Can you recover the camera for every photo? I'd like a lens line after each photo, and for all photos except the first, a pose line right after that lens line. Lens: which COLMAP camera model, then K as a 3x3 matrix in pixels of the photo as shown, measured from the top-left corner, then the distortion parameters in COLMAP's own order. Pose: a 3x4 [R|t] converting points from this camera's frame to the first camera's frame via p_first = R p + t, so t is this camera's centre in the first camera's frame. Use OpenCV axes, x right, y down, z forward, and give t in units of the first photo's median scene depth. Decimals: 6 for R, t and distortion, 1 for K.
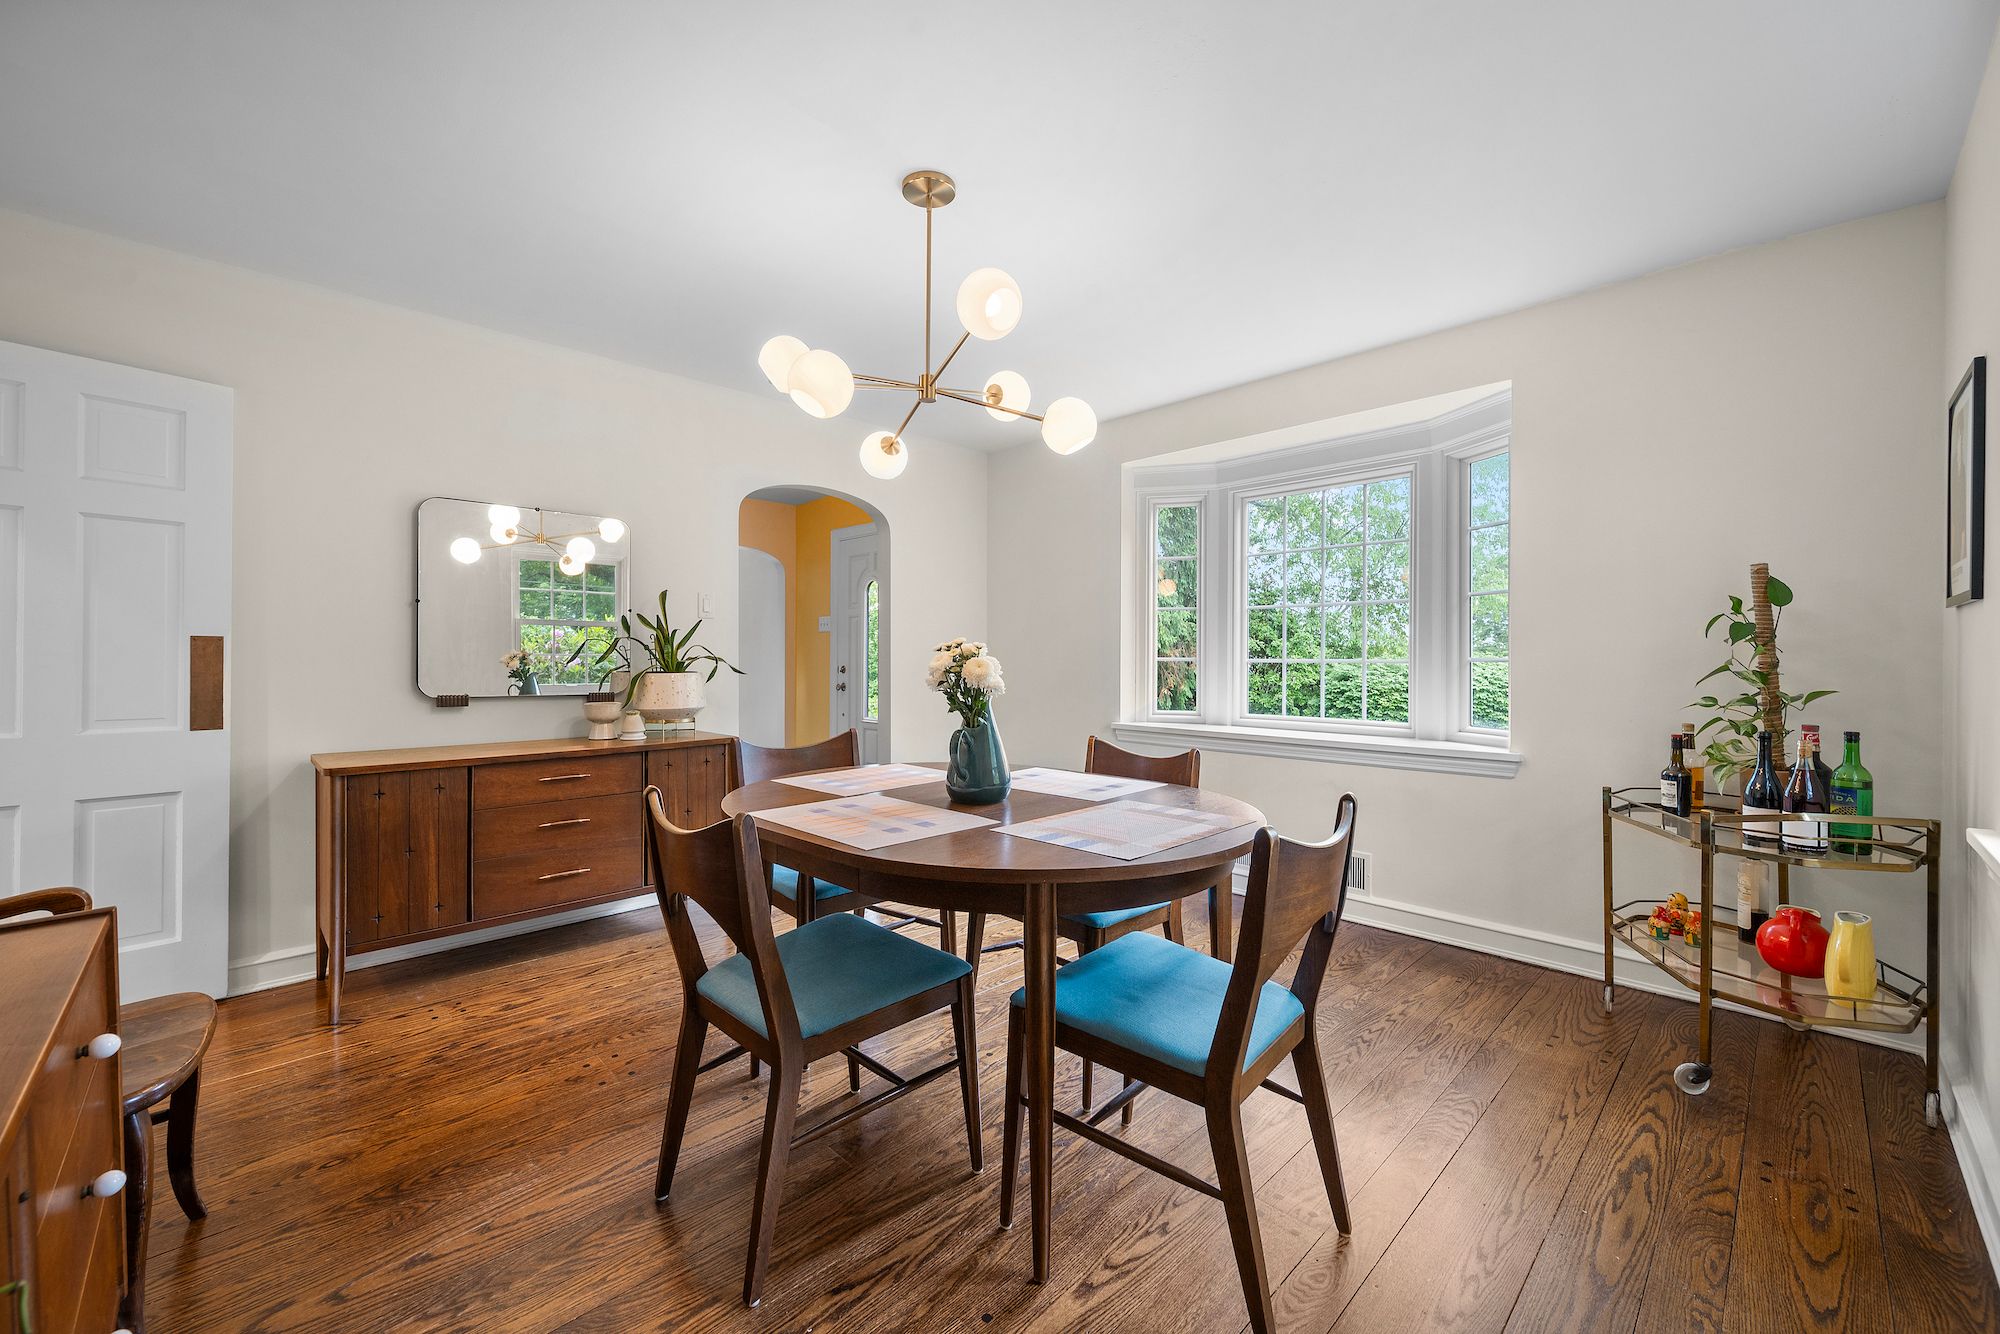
lens RADIAL K [[799.7, 0, 1000.9], [0, 799.7, 652.1], [0, 0, 1]] dist [0.000886, 0.000135]
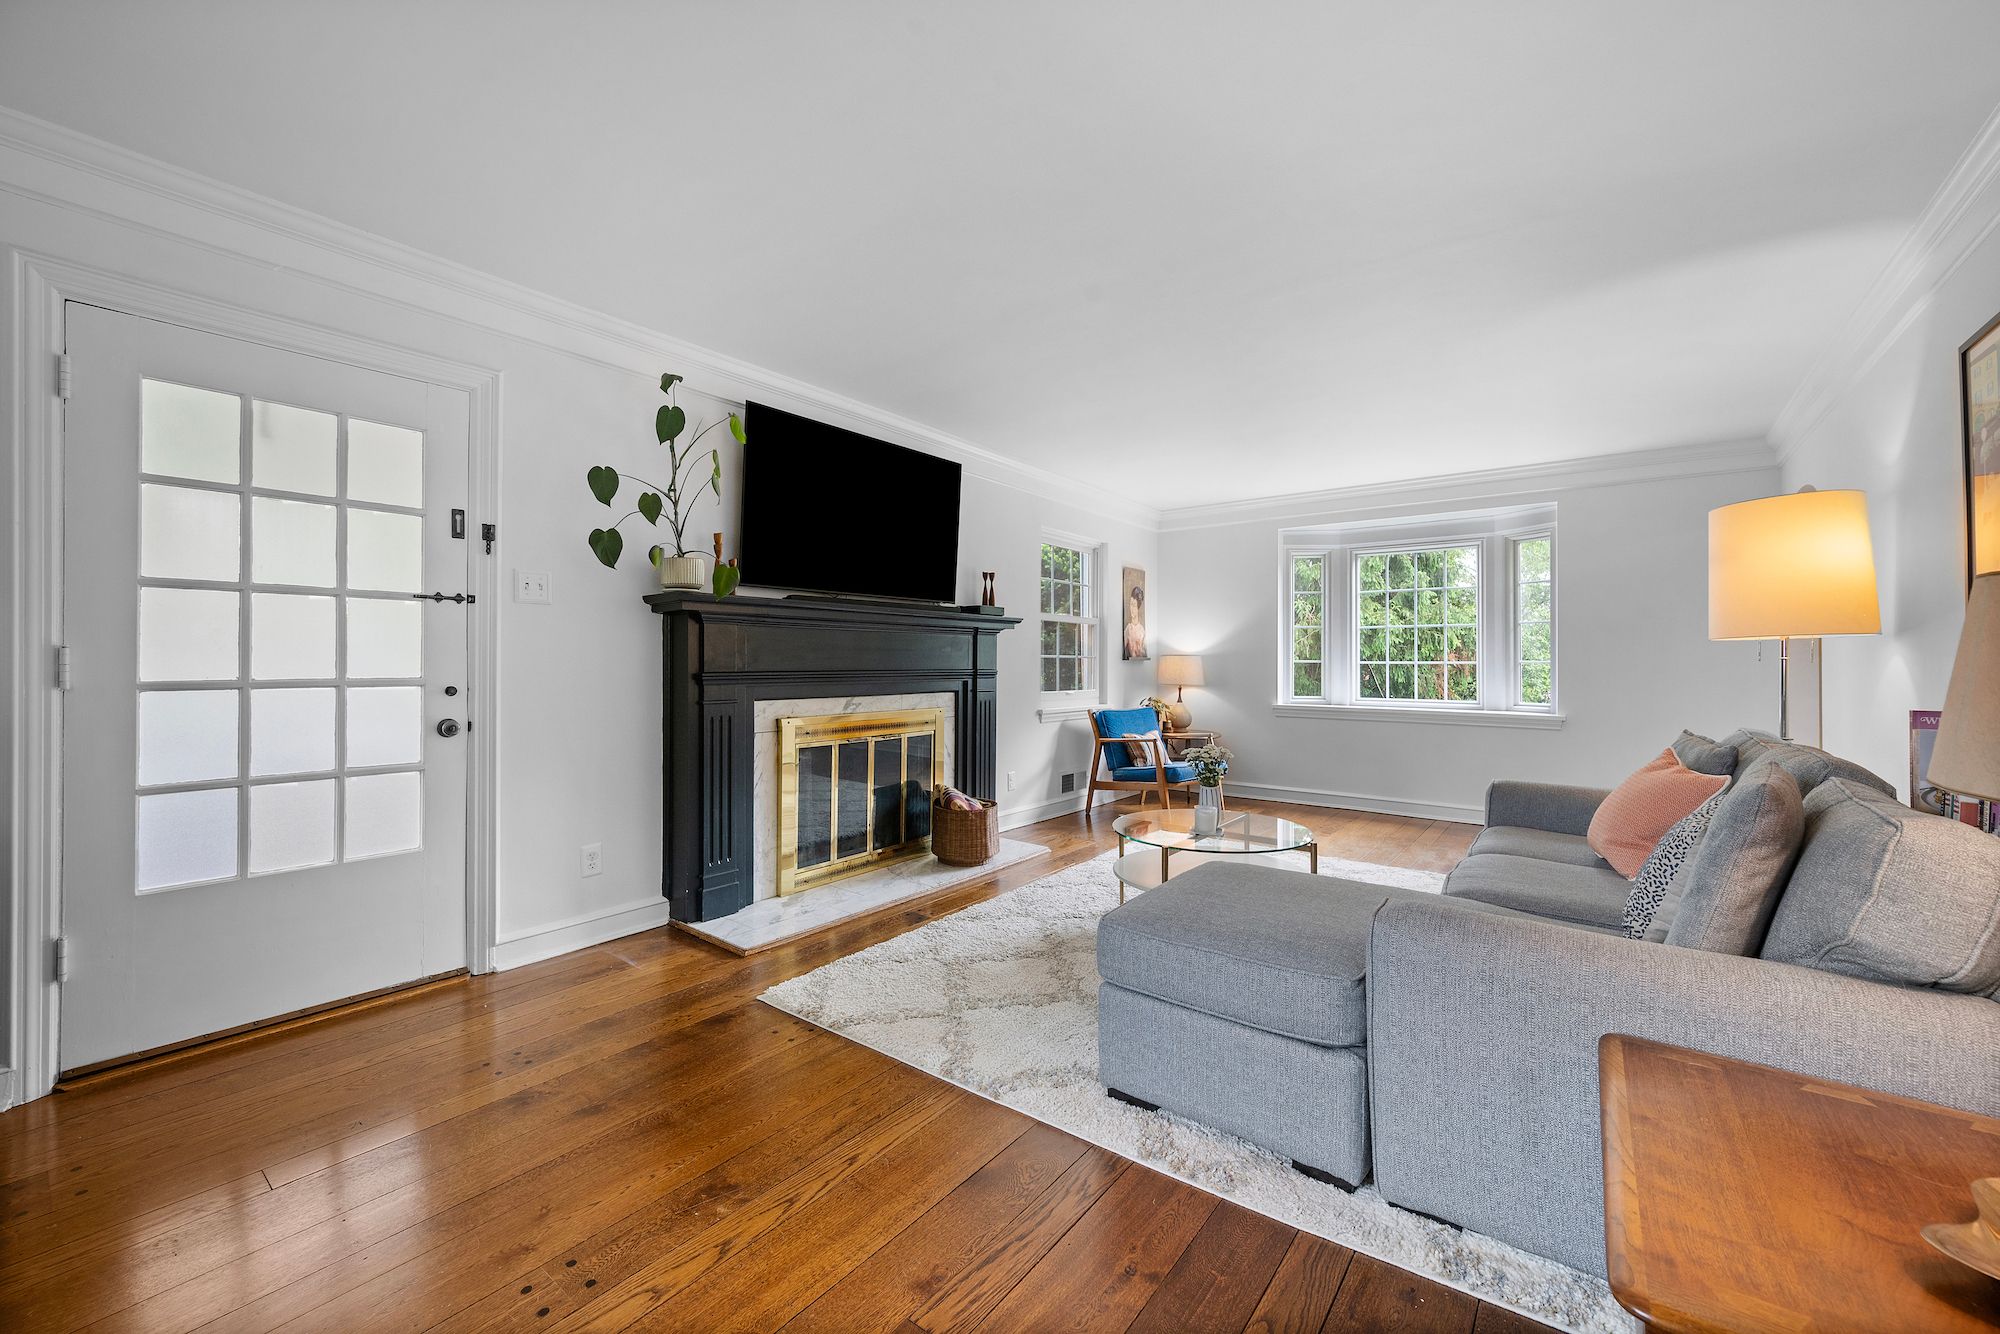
lens RADIAL K [[790.5, 0, 994.8], [0, 790.5, 653.5], [0, 0, 1]] dist [0.000653, 0.000068]
pose [[0.989342, -0.002332, 0.145595, -0.591106], [0.002356, 0.999997, 0.000009, -0.007186], [-0.145594, 0.000334, 0.989344, -0.377111]]
